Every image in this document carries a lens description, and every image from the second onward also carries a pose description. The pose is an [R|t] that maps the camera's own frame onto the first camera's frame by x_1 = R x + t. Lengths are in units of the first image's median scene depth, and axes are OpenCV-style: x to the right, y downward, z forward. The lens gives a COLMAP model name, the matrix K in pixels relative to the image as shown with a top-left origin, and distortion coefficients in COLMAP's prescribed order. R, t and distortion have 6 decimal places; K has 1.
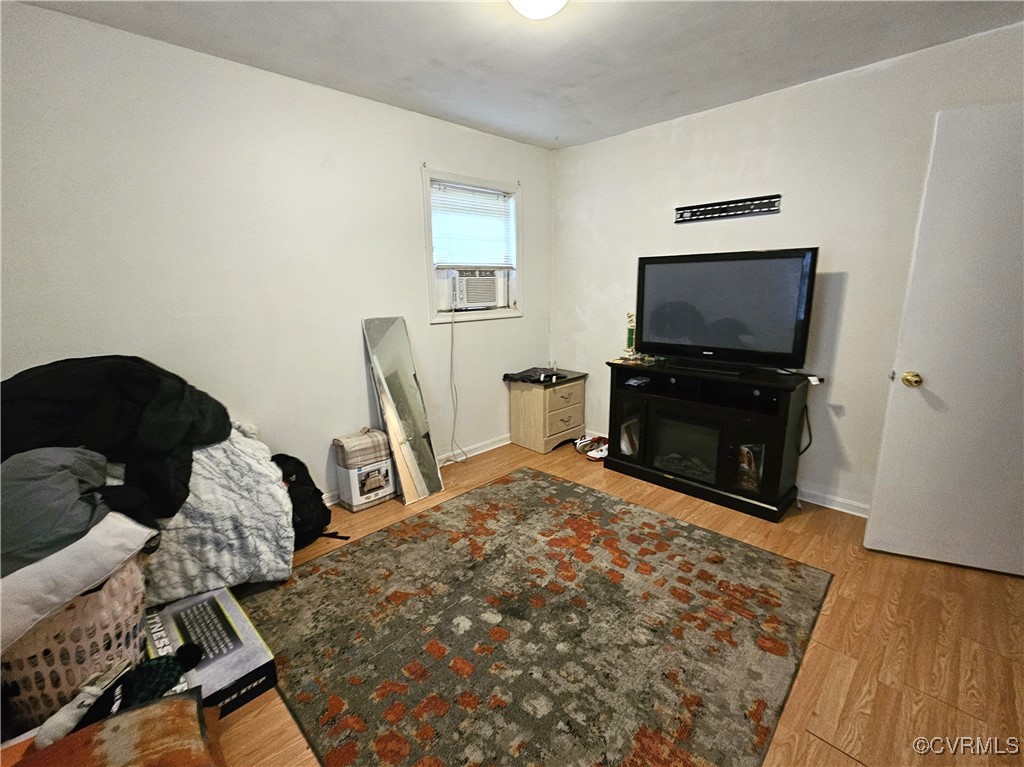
lens RADIAL K [[458.3, 0, 510.0], [0, 458.3, 383.0], [0, 0, 1]] dist [-0.001062, -0.000300]
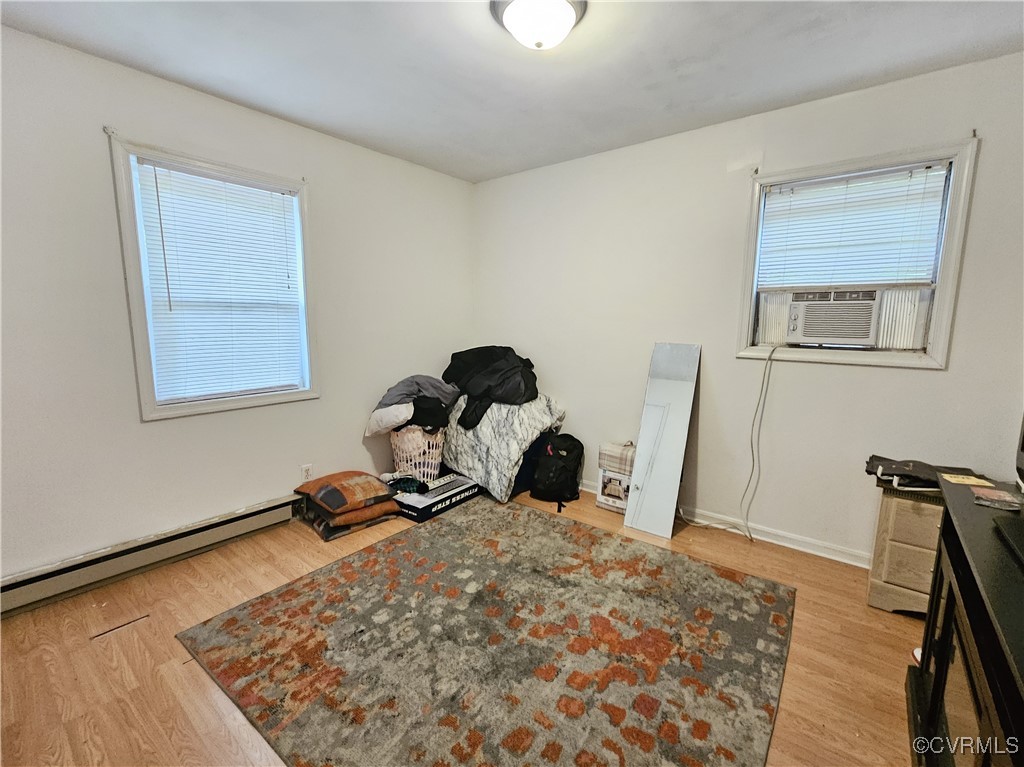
lens RADIAL K [[454.8, 0, 509.7], [0, 454.8, 384.6], [0, 0, 1]] dist [-0.003990, 0.000123]
pose [[0.109328, 0.158024, -0.981364, 0.963110], [-0.222277, 0.966168, 0.130814, -0.153135], [0.968834, 0.203833, 0.140754, 0.770177]]
